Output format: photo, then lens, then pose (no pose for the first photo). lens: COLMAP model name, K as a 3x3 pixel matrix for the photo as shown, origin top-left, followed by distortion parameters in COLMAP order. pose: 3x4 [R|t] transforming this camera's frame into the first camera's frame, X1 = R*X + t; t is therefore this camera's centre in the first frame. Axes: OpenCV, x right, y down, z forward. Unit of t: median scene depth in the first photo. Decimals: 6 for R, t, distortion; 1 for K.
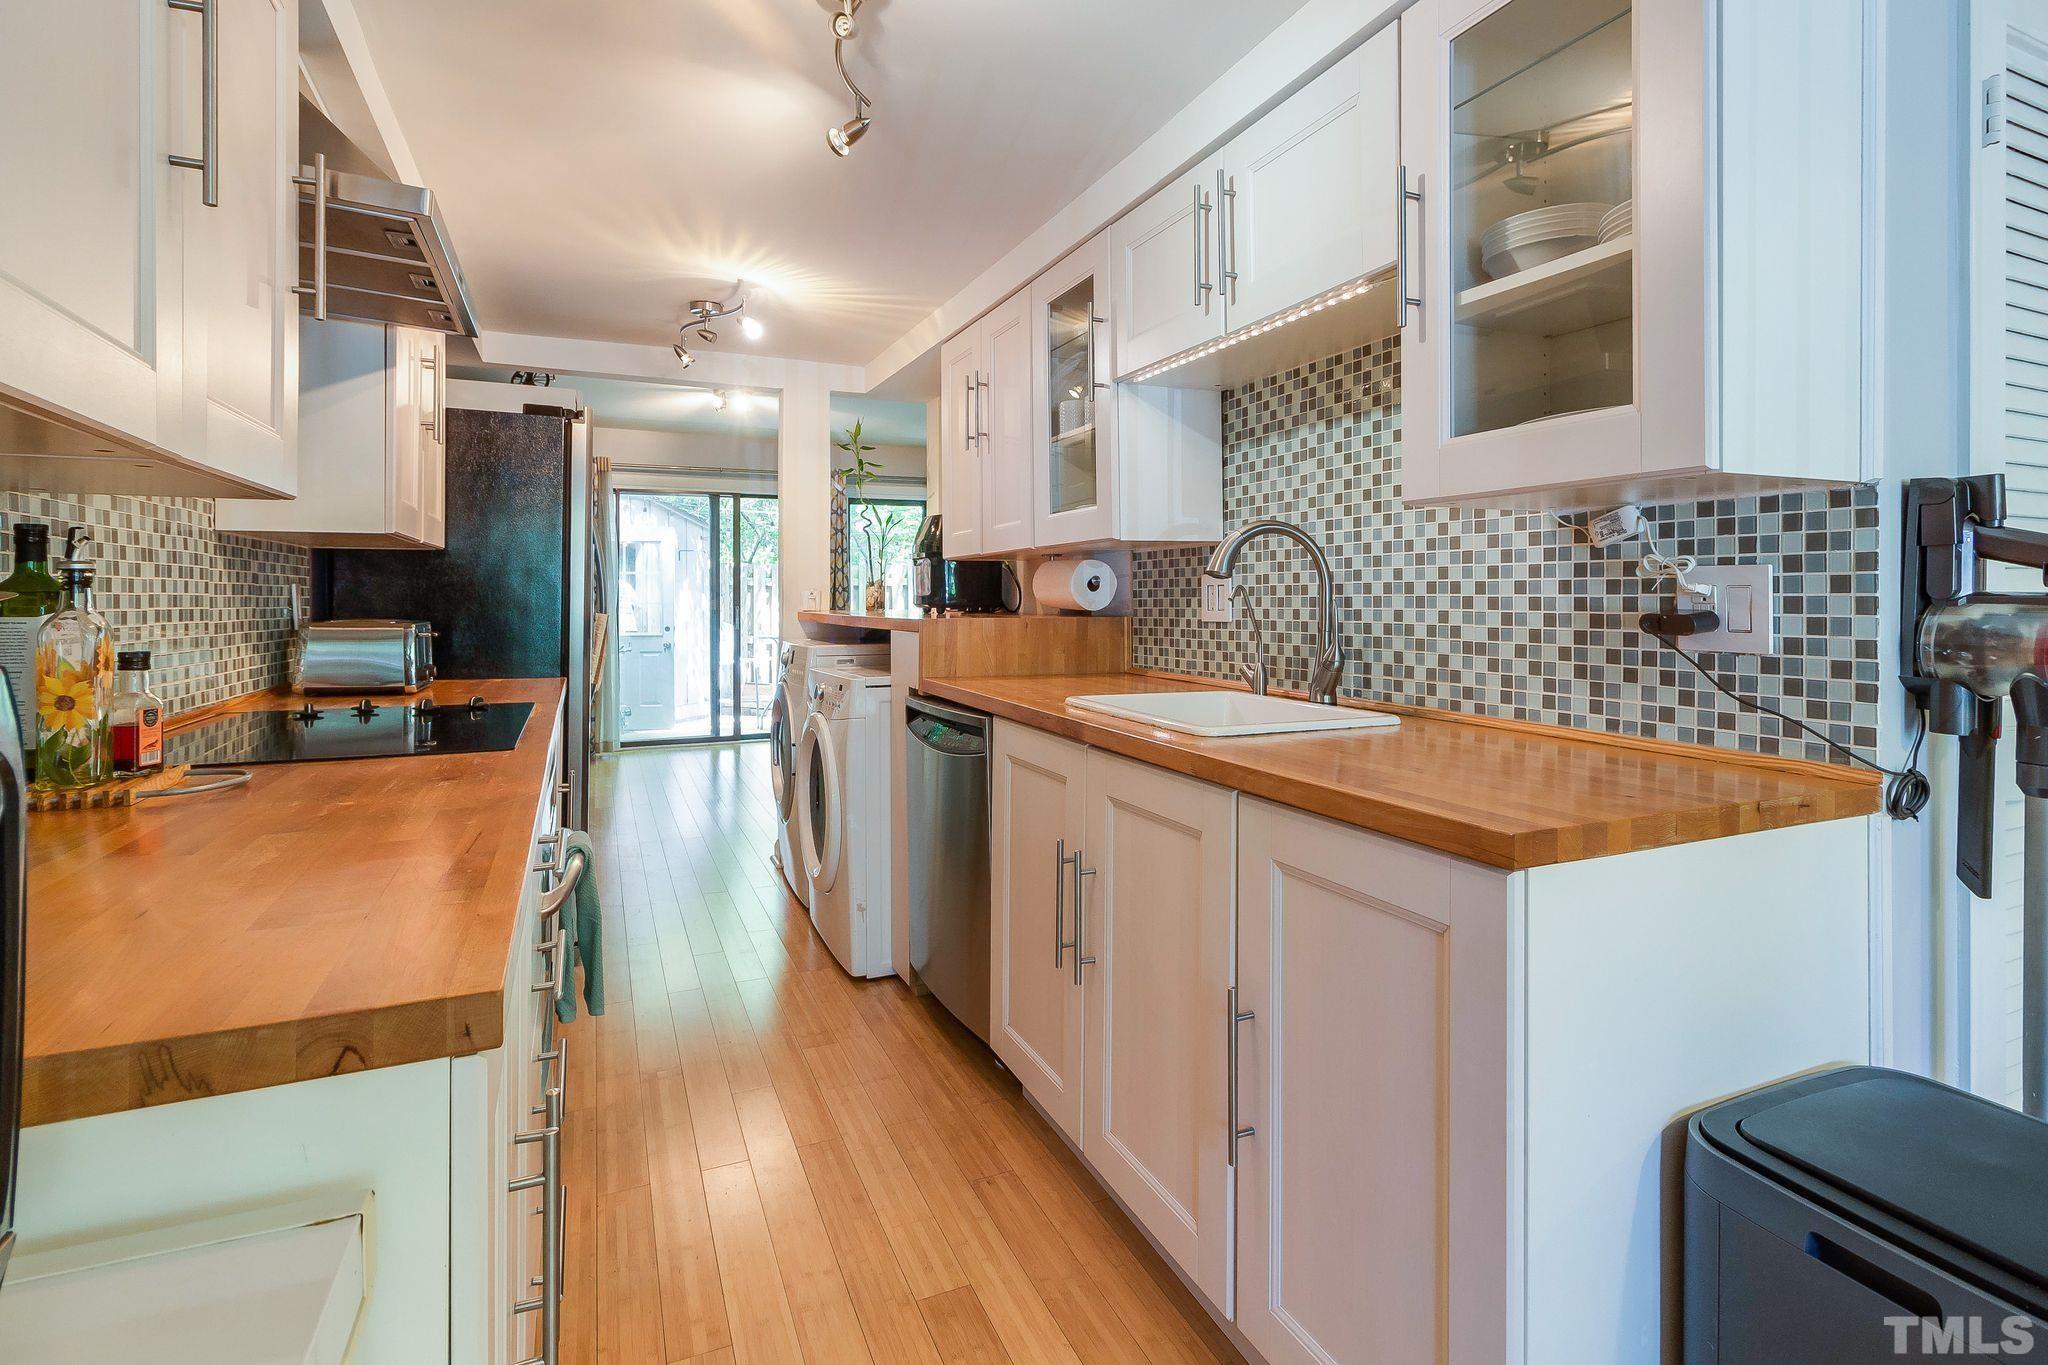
lens RADIAL K [[961.6, 0, 1004.2], [0, 961.6, 594.7], [0, 0, 1]] dist [0.005392, 0.000029]
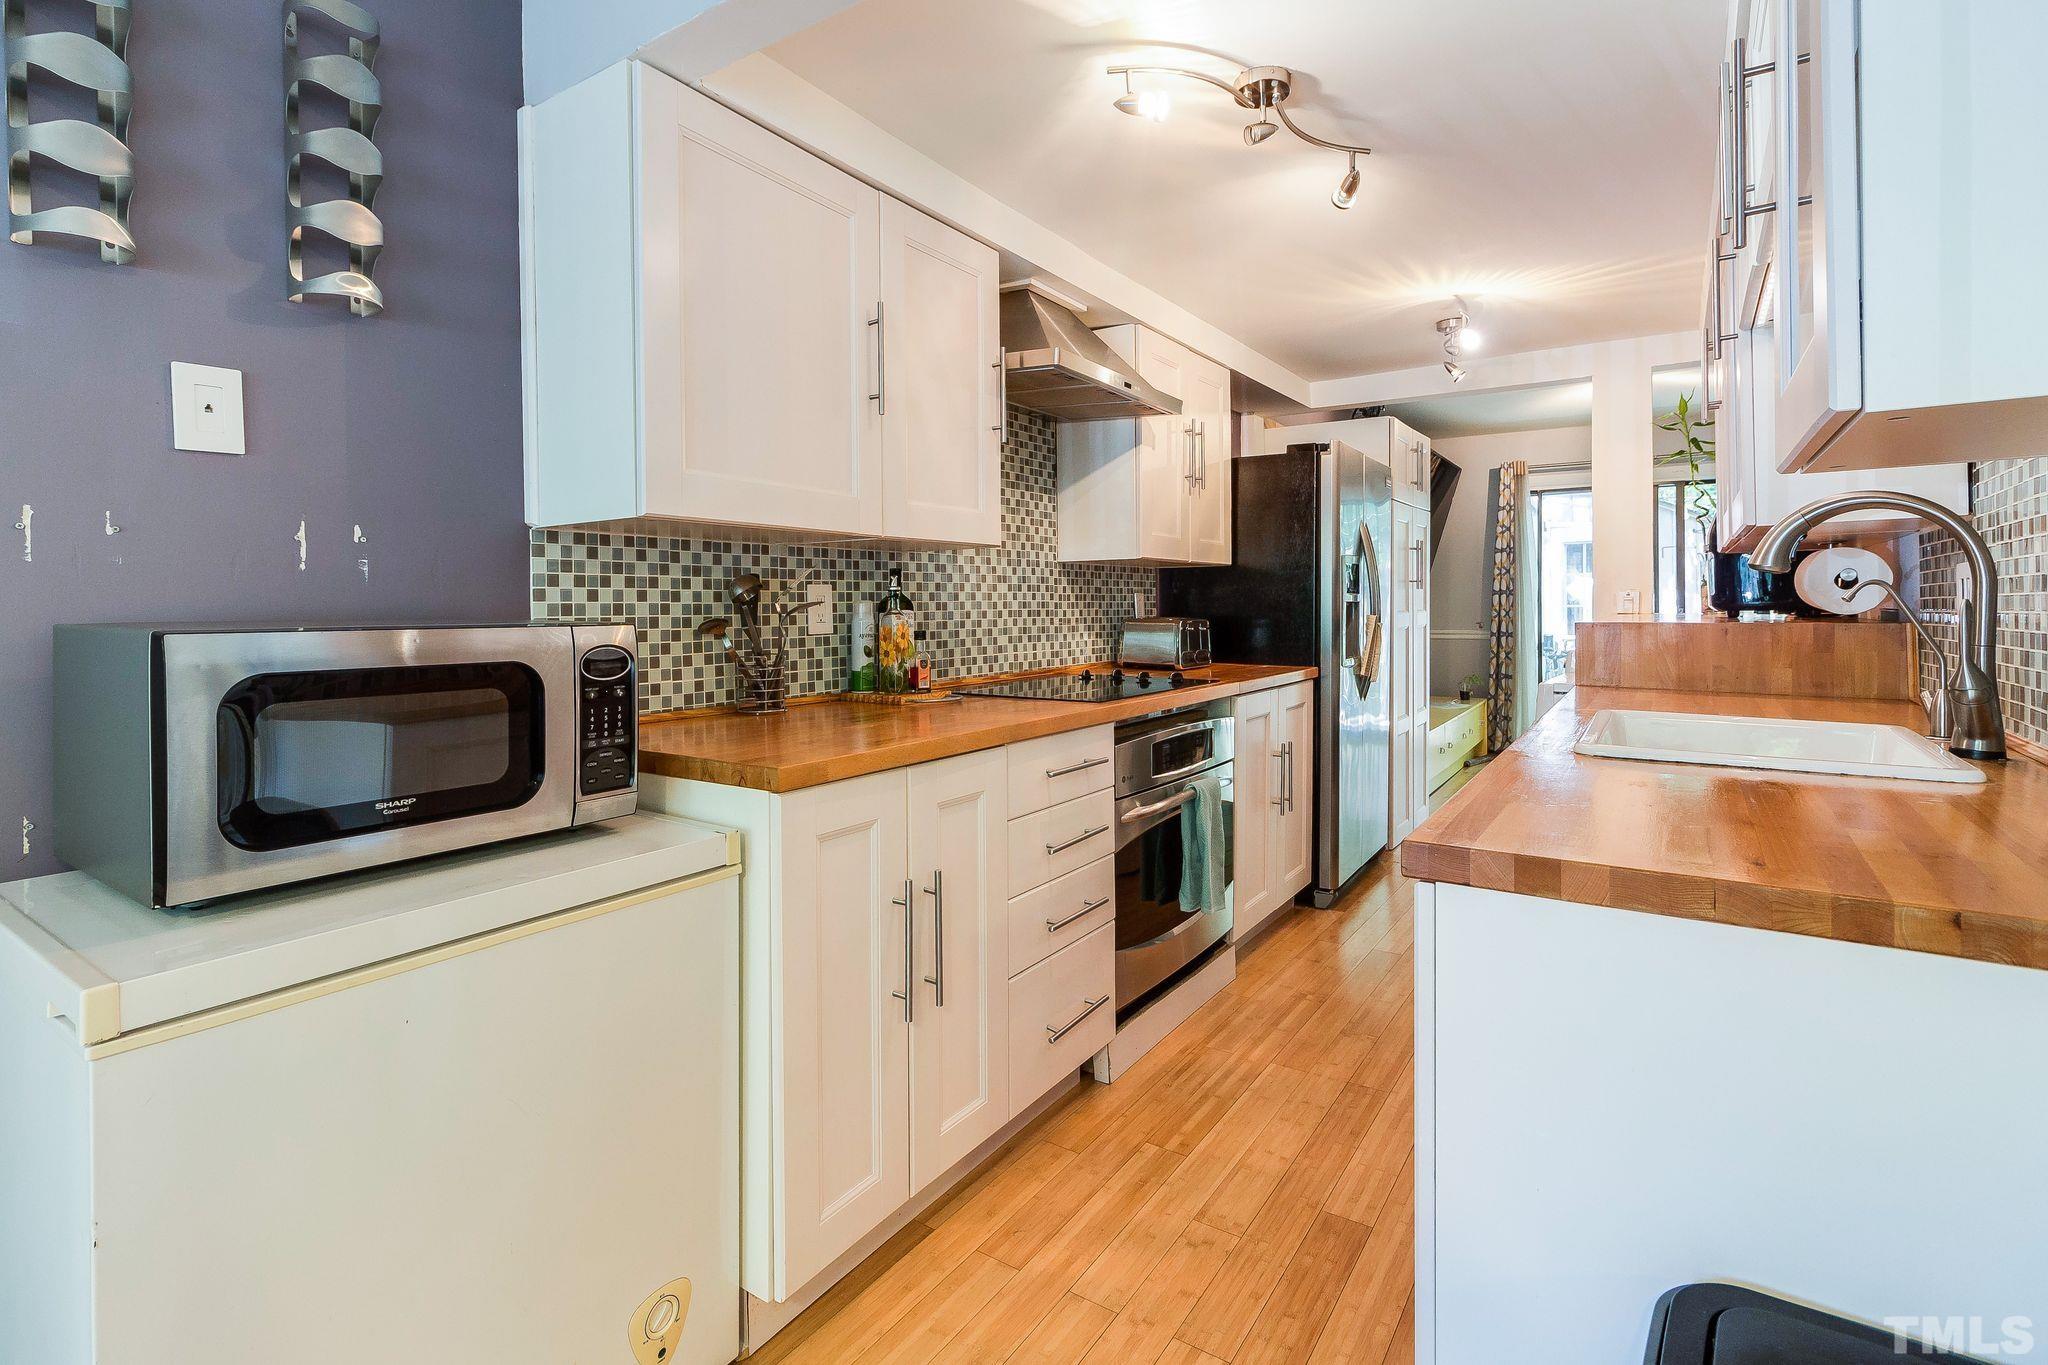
lens RADIAL K [[961.6, 0, 1041.7], [0, 961.6, 603.7], [0, 0, 1]] dist [0.005392, 0.000029]
pose [[0.550546, -0.003661, -0.834797, 0.549386], [0.009847, 0.999949, 0.002109, 0.000885], [0.834747, -0.009381, 0.550554, 0.073245]]
